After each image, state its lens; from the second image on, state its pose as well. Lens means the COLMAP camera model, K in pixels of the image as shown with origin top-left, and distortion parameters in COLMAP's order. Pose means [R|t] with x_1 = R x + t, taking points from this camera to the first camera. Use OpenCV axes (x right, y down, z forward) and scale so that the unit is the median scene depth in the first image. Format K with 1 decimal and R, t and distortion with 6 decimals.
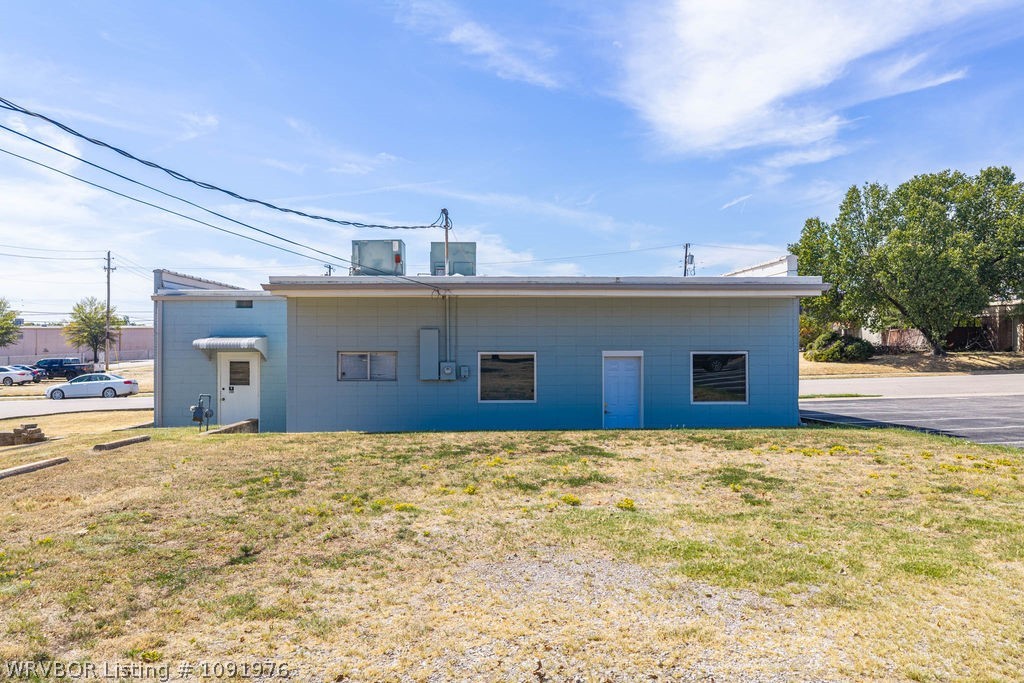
lens RADIAL K [[847.0, 0, 482.9], [0, 847.0, 336.9], [0, 0, 1]] dist [0.000447, -0.014996]
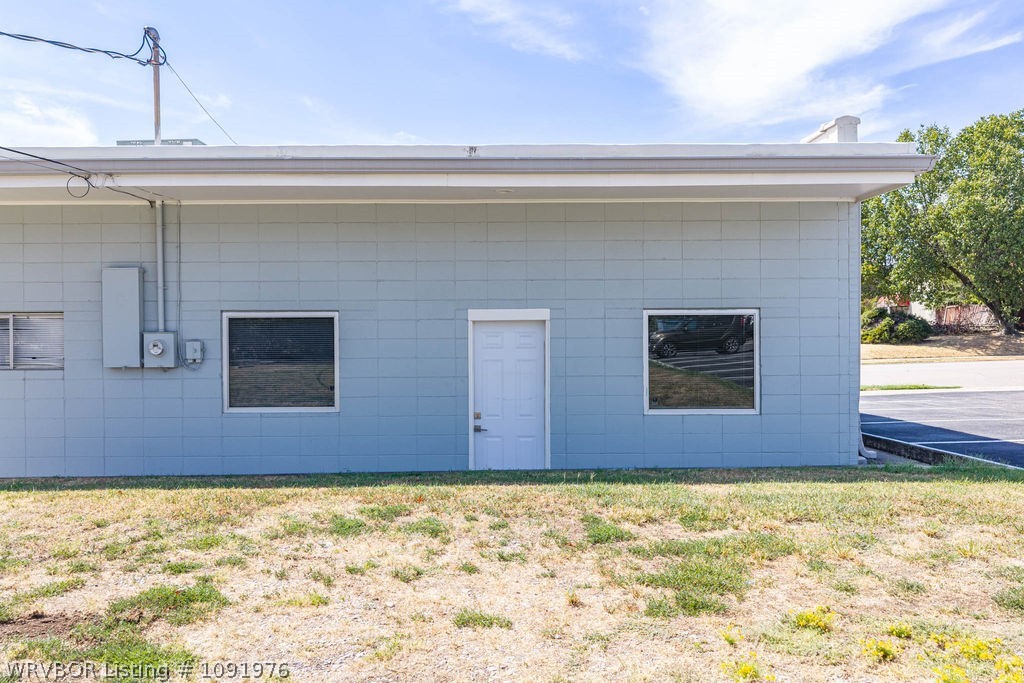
lens RADIAL K [[886.6, 0, 513.1], [0, 886.6, 396.9], [0, 0, 1]] dist [0.013686, 0.008194]
pose [[0.999851, -0.014573, 0.009299, 0.053836], [0.013835, 0.997092, 0.074944, 0.010090], [-0.010364, -0.074804, 0.997144, 0.149081]]
